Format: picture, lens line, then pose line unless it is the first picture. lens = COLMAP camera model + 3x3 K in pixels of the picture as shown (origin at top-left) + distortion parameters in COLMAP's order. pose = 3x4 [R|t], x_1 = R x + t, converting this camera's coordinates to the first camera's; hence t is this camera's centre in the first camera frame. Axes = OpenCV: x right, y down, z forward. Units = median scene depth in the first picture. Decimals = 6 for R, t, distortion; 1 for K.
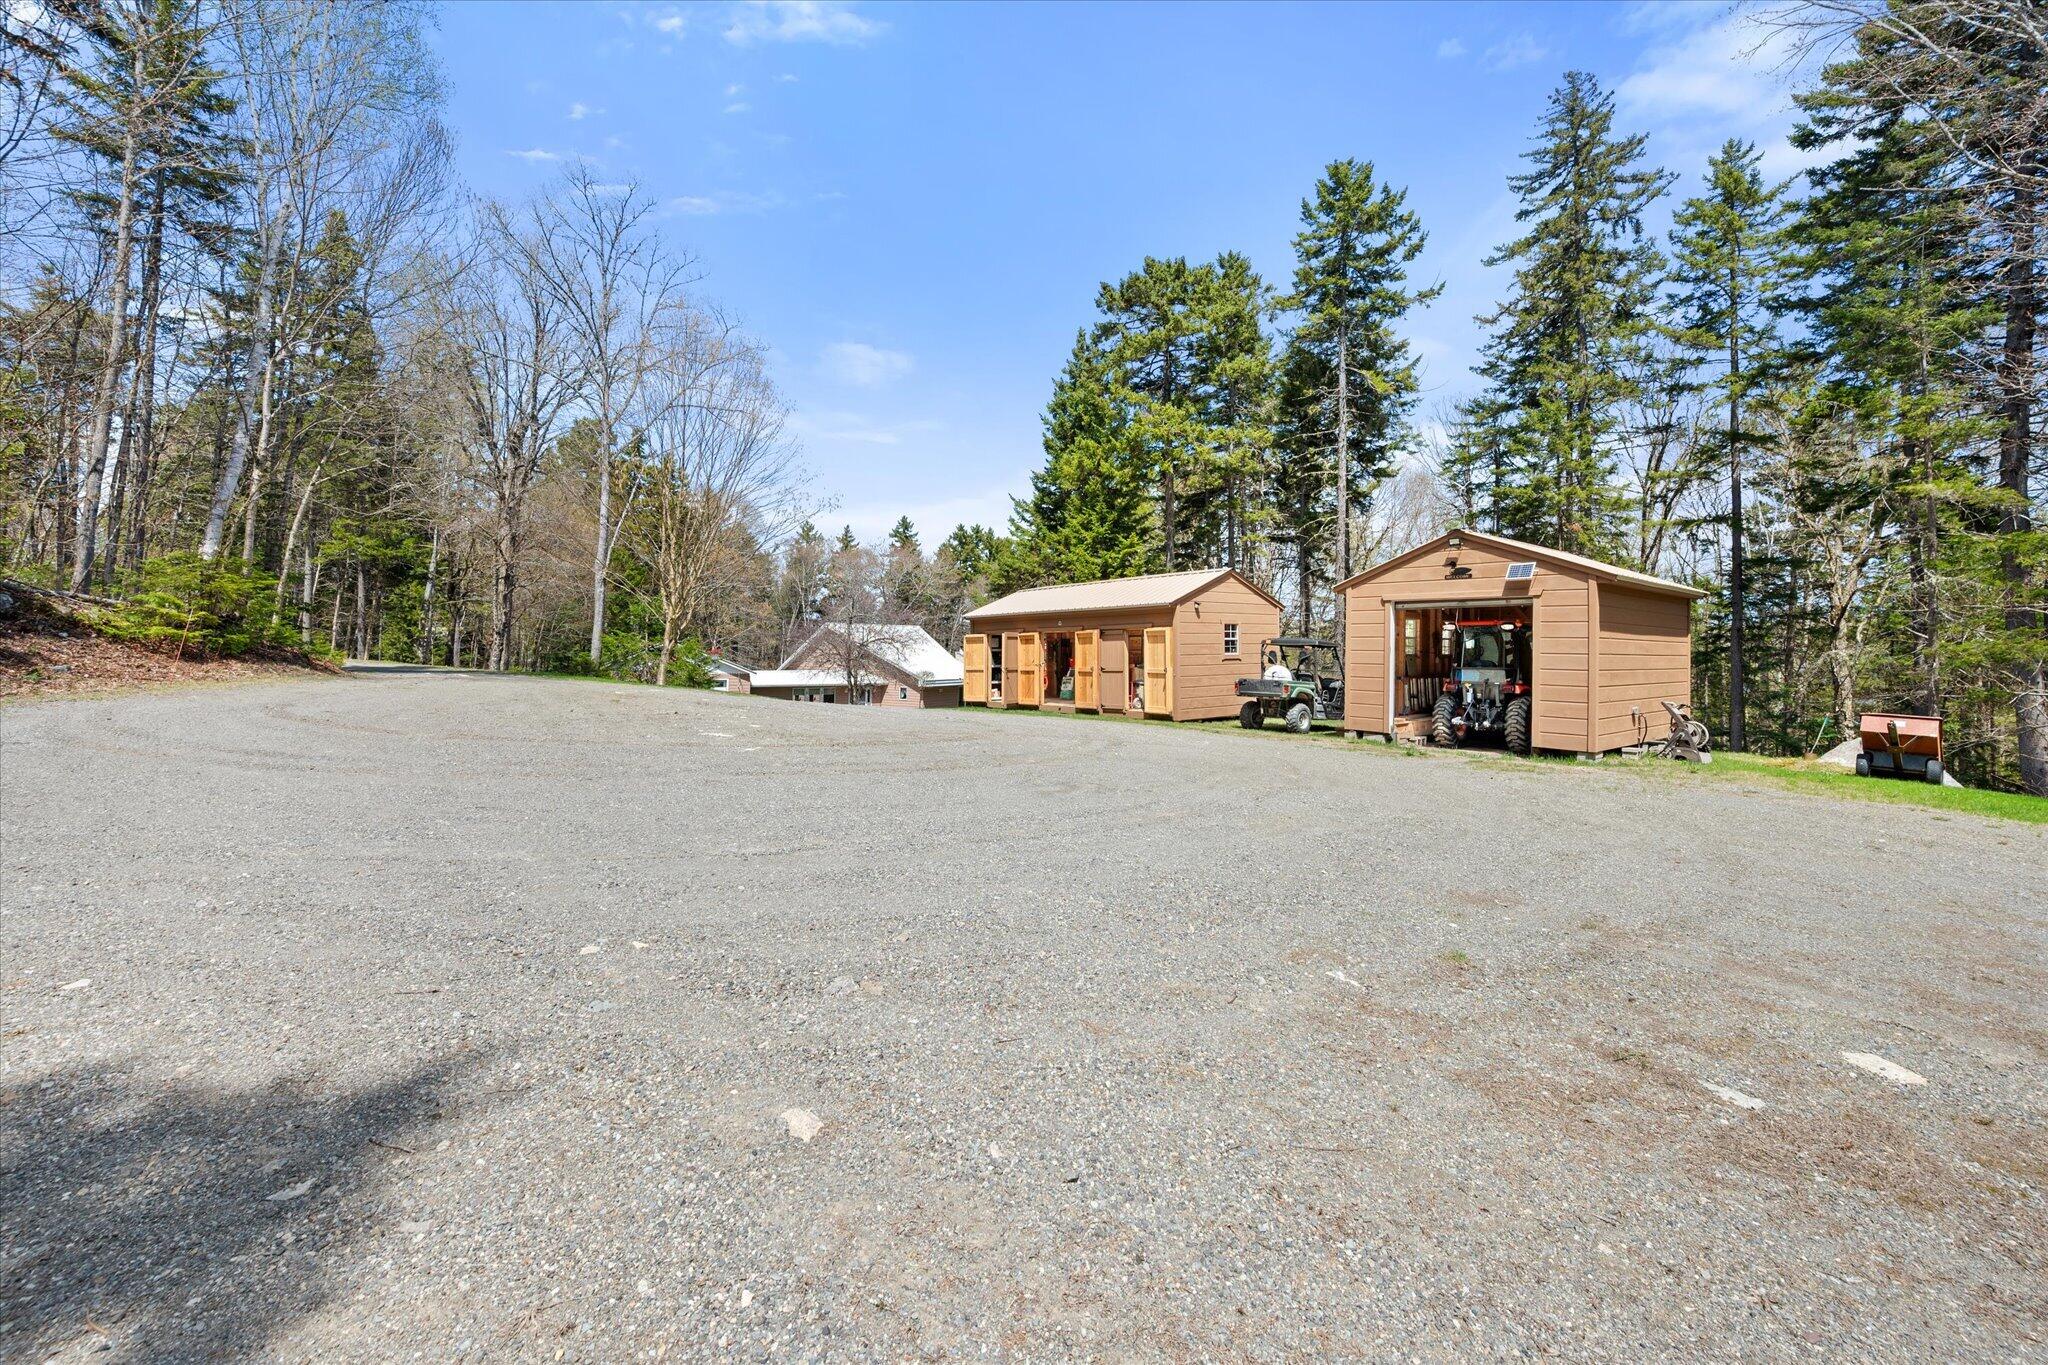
lens RADIAL K [[878.9, 0, 1024.3], [0, 878.9, 656.3], [0, 0, 1]] dist [0.000284, -0.000116]
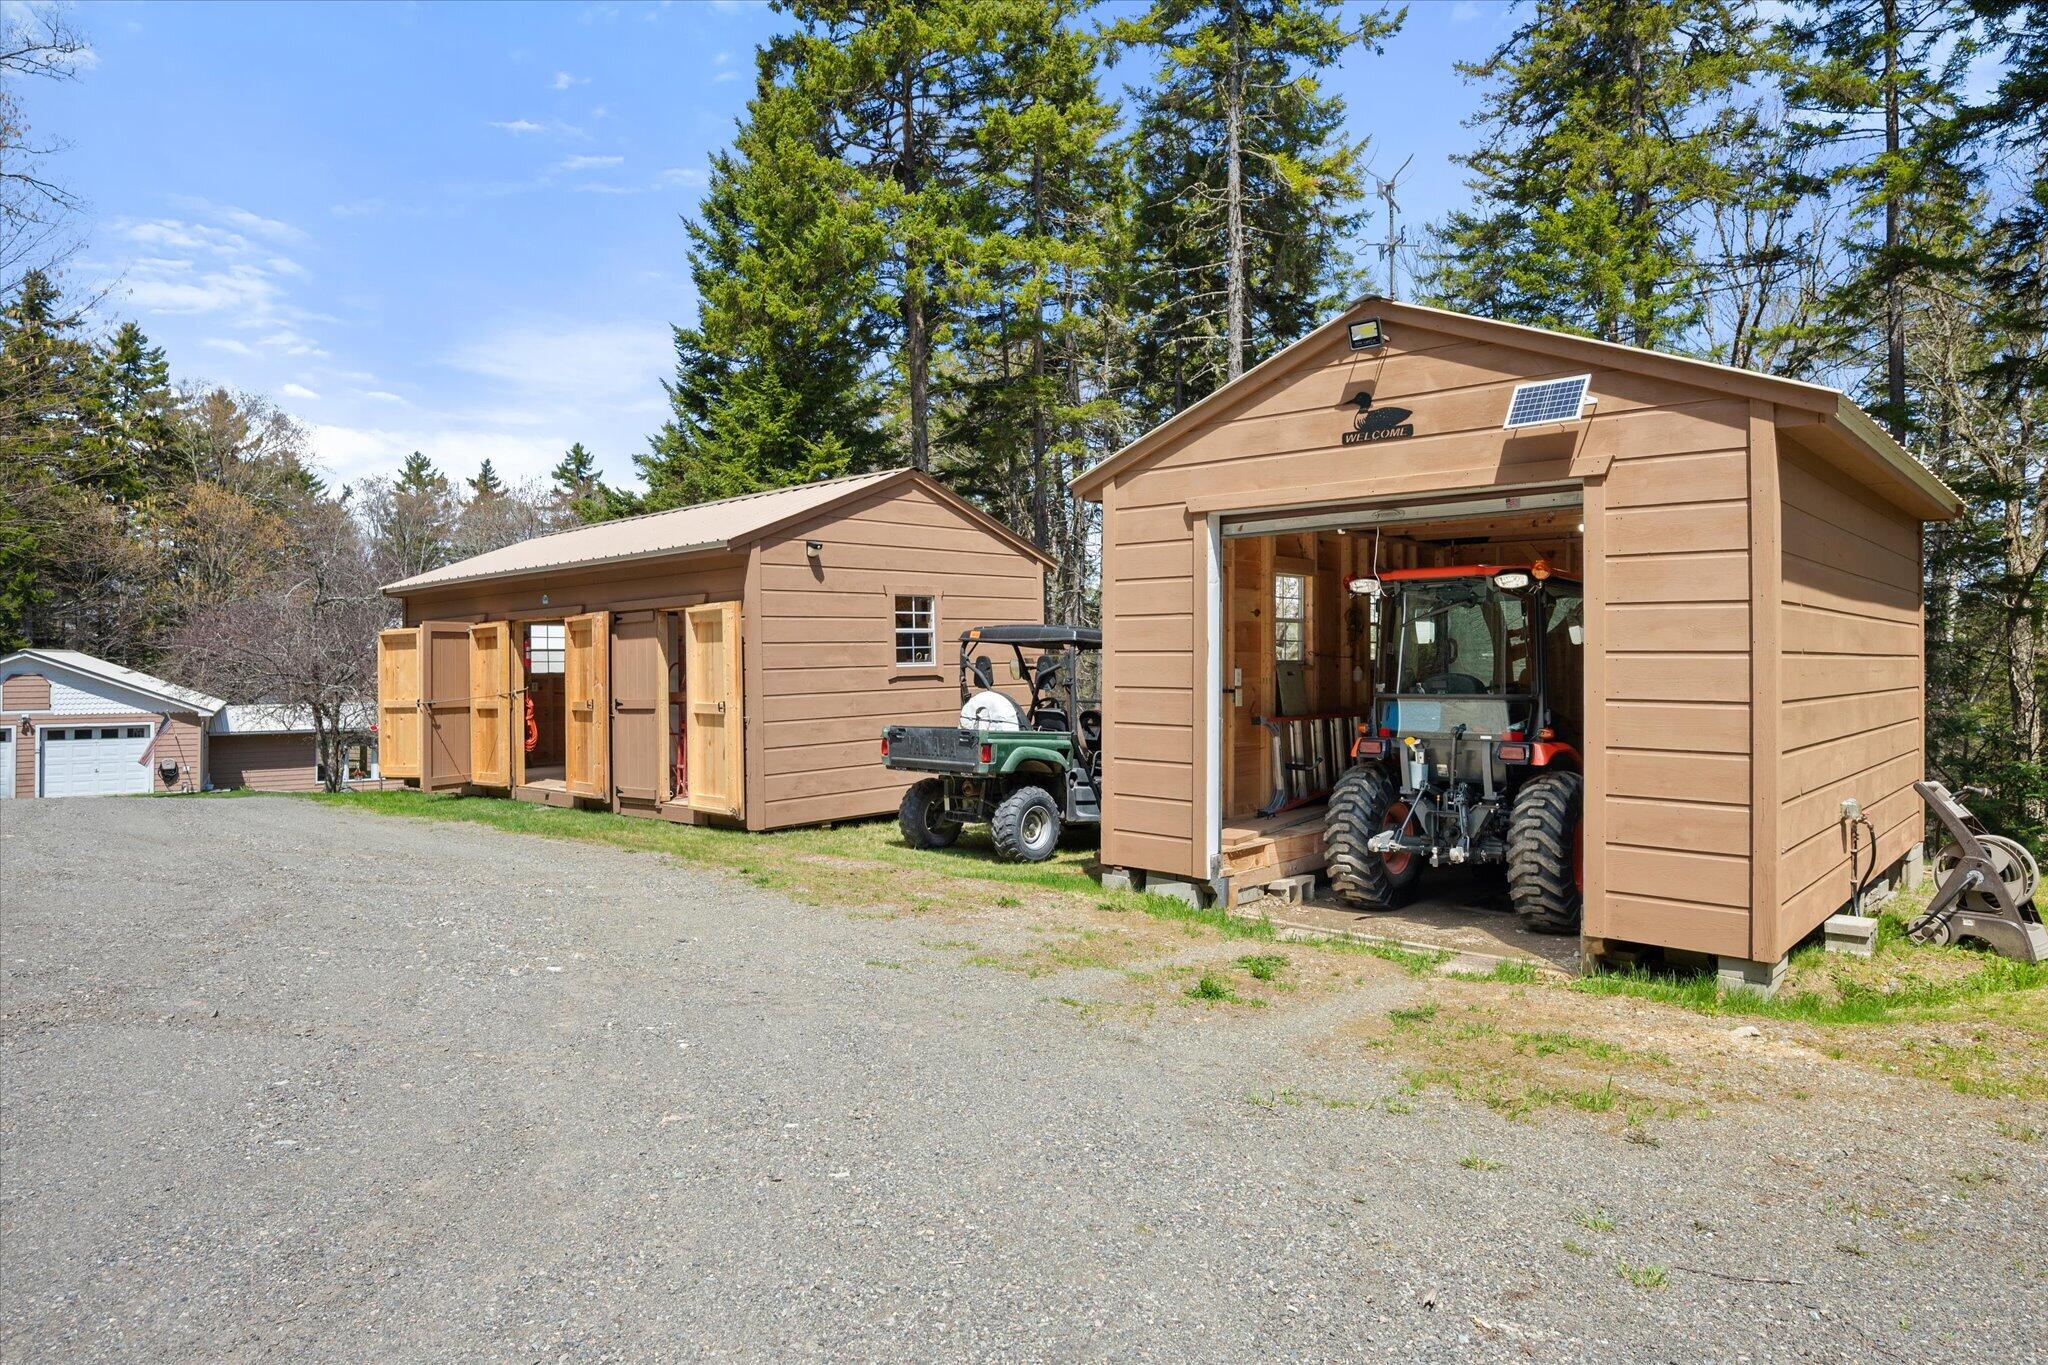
lens RADIAL K [[1238.8, 0, 1024.0], [0, 1238.8, 682.5], [0, 0, 1]] dist [-0.002279, 0.000324]
pose [[0.992327, -0.013658, 0.122880, 0.227428], [0.012463, 0.999867, 0.010493, 0.000179], [-0.123007, -0.008882, 0.992366, 0.410587]]
